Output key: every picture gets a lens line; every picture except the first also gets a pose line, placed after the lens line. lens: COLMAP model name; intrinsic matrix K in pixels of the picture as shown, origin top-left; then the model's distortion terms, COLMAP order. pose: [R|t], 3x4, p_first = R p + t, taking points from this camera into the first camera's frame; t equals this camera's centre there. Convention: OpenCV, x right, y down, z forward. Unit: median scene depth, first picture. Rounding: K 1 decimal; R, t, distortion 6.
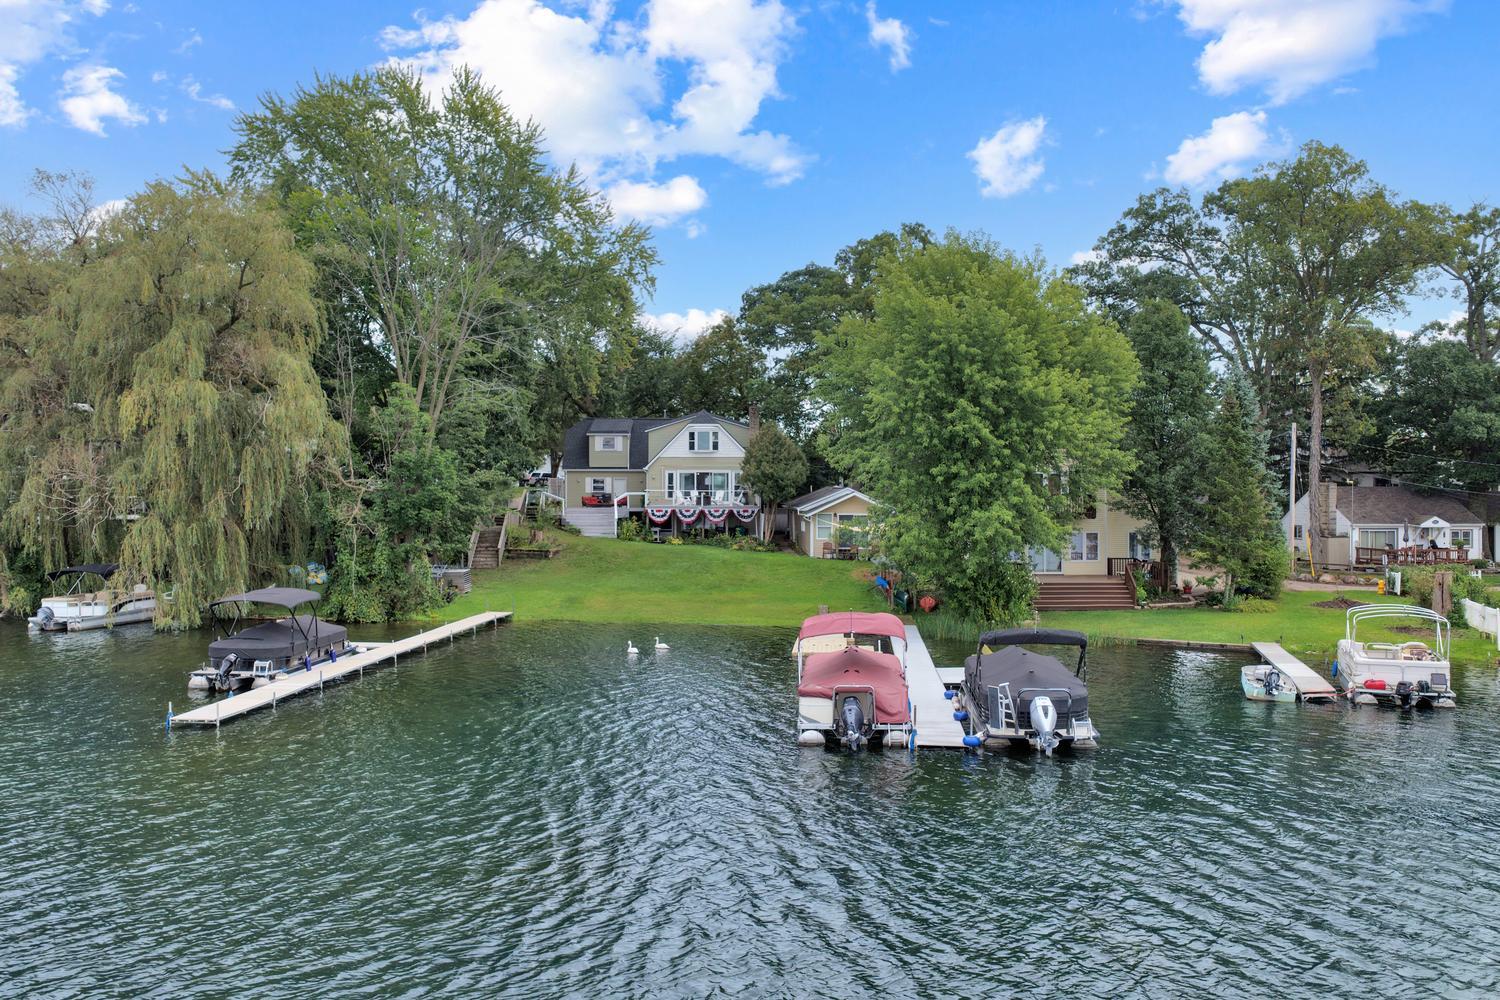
lens RADIAL K [[1263.9, 0, 750.0], [0, 1263.9, 500.0], [0, 0, 1]] dist [0.001900, 0.002953]
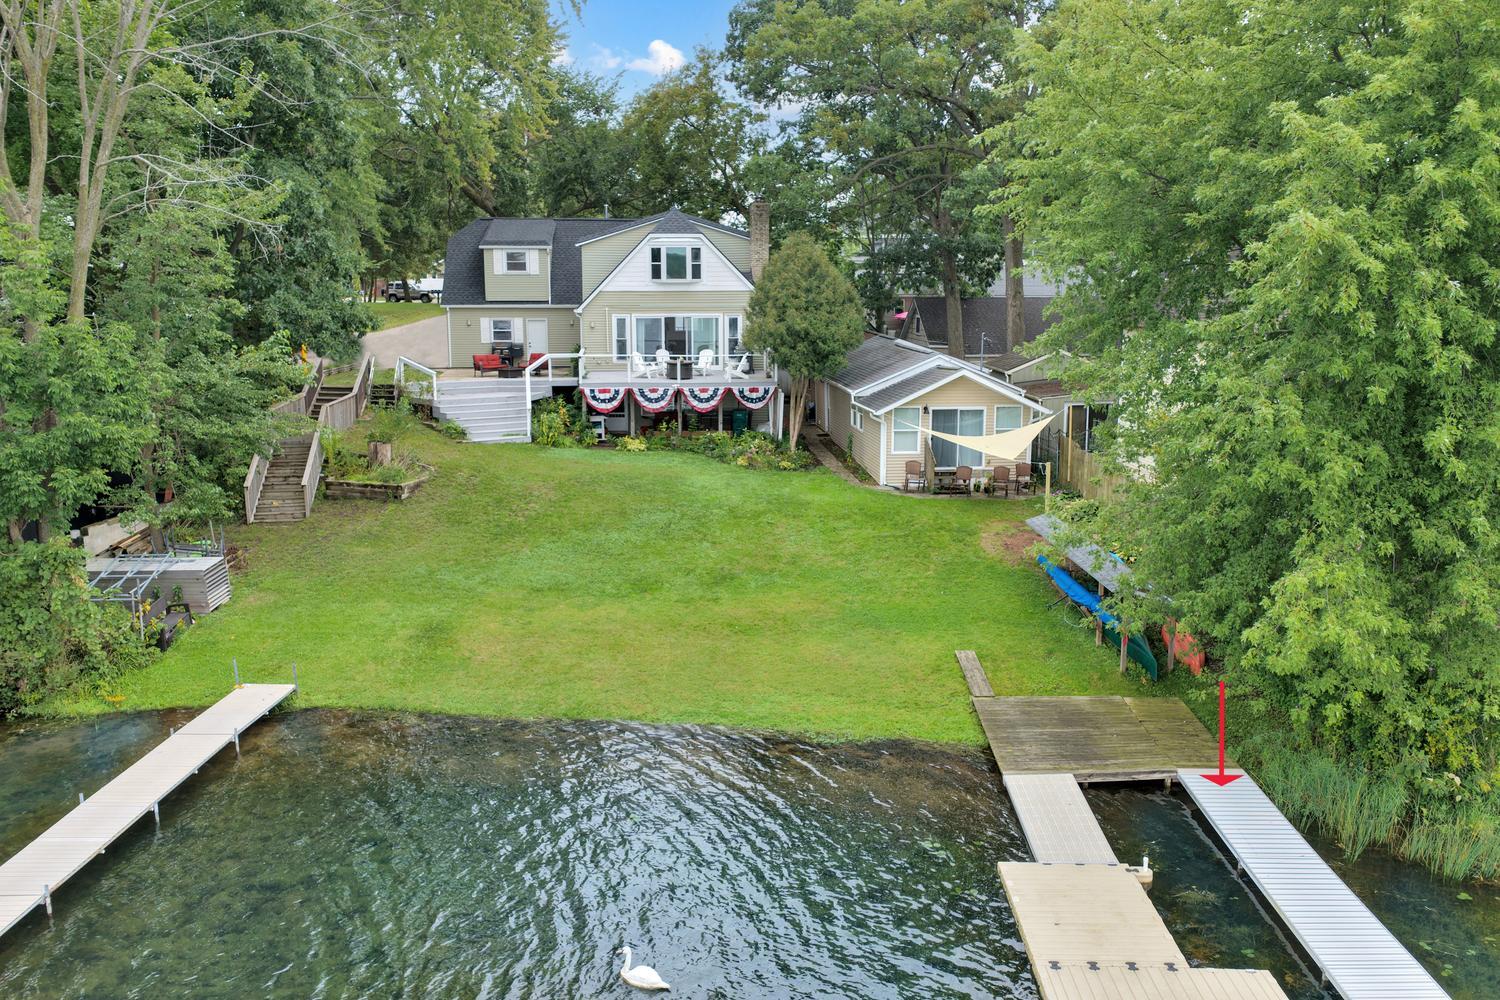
lens RADIAL K [[1263.9, 0, 750.0], [0, 1263.9, 500.0], [0, 0, 1]] dist [0.001900, 0.002953]
pose [[0.998579, -0.010456, 0.052253, -0.035087], [0.001289, 0.985011, 0.172489, -0.040565], [-0.053273, -0.172176, 0.983625, 0.409366]]
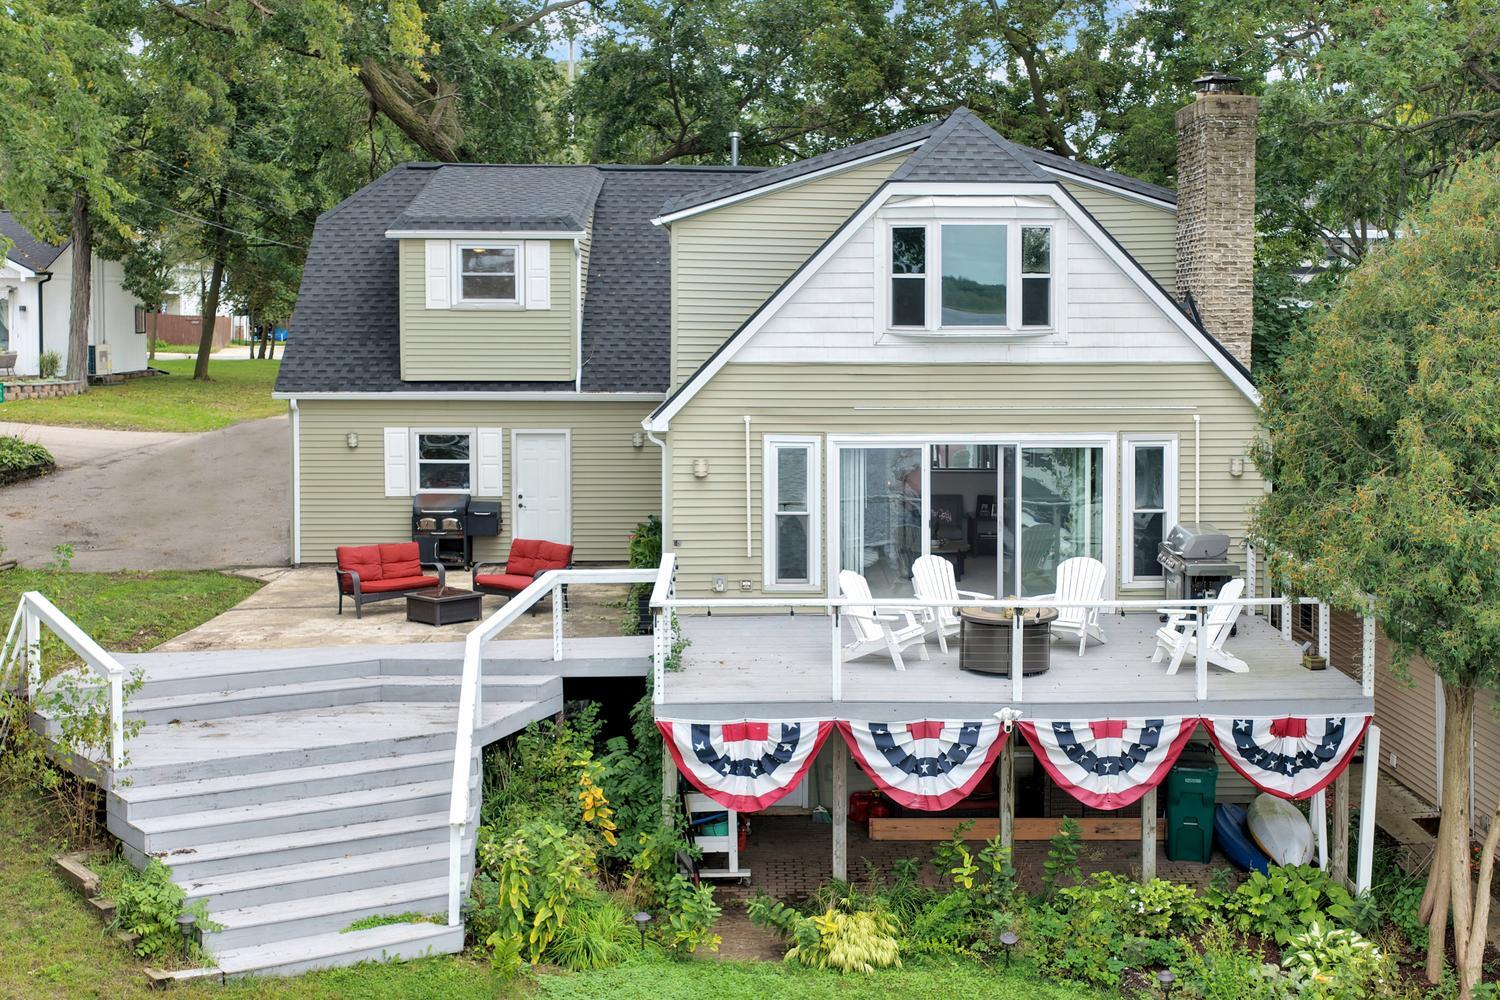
lens RADIAL K [[1750.9, 0, 888.8], [0, 1750.9, 380.4], [0, 0, 1]] dist [-0.013399, -0.007917]
pose [[0.998660, 0.001434, 0.051740, -0.063425], [-0.003305, 0.999343, 0.036093, -0.041655], [-0.051655, -0.036215, 0.998008, 0.761638]]
